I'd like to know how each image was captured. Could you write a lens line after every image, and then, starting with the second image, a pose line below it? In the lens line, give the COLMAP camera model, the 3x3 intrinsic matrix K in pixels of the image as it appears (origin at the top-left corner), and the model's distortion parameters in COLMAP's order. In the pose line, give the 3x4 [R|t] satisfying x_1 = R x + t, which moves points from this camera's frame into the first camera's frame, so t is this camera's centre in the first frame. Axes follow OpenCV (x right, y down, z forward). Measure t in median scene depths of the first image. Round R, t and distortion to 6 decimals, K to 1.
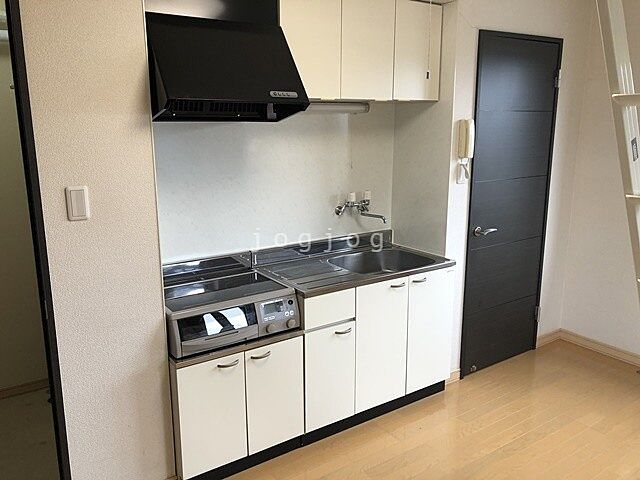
lens RADIAL K [[526.6, 0, 318.9], [0, 526.6, 234.4], [0, 0, 1]] dist [0.050489, -0.072991]
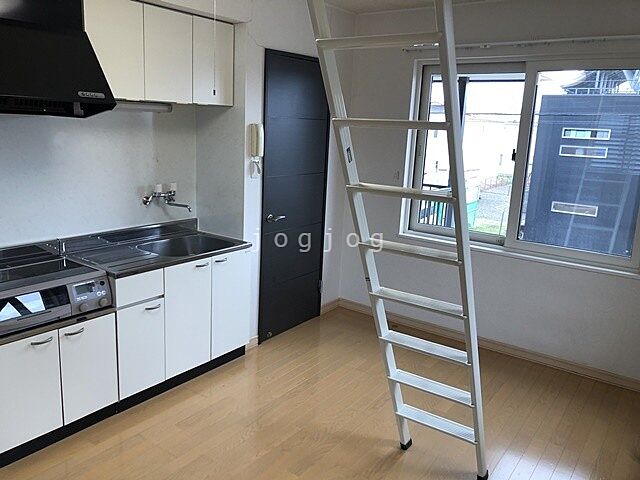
lens RADIAL K [[526.6, 0, 316.1], [0, 526.6, 237.5], [0, 0, 1]] dist [0.050489, -0.072991]
pose [[0.939890, -0.025525, 0.340523, -0.007299], [0.020362, 0.999617, 0.018727, 0.019275], [-0.340870, -0.010667, 0.940050, -0.167163]]
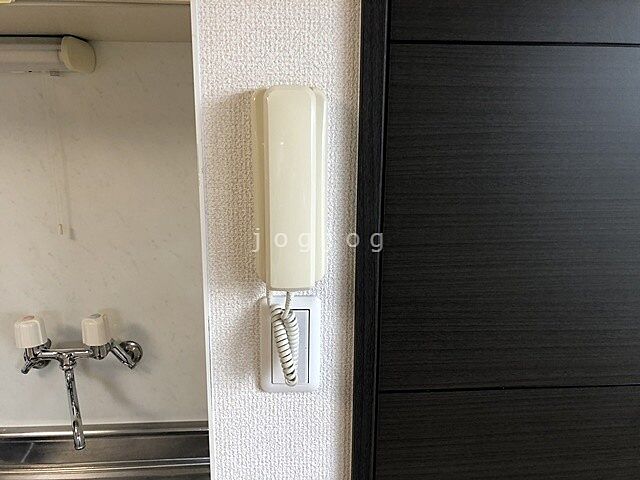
lens RADIAL K [[526.6, 0, 318.3], [0, 526.6, 238.9], [0, 0, 1]] dist [0.050489, -0.072991]
pose [[0.860354, 0.126916, -0.493643, 0.411212], [-0.111523, 0.991909, 0.060651, -0.187158], [0.497347, 0.002871, 0.867547, 0.884472]]
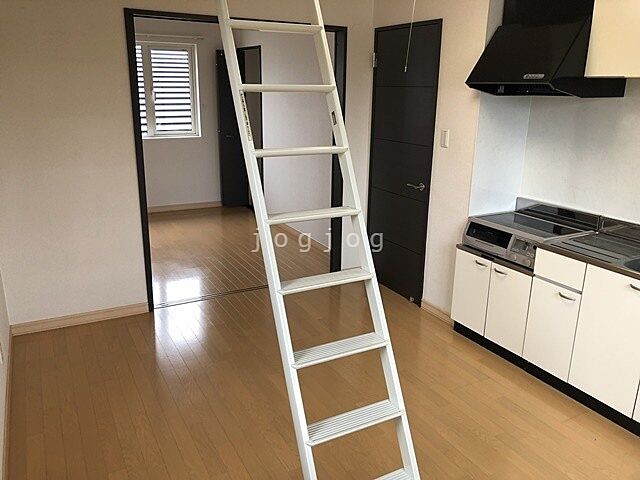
lens RADIAL K [[526.6, 0, 323.2], [0, 526.6, 235.3], [0, 0, 1]] dist [0.050489, -0.072991]
pose [[-0.093715, 0.276069, -0.956558, 1.011394], [-0.216148, 0.932229, 0.290224, -0.128684], [0.971853, 0.233957, -0.027692, 0.481151]]
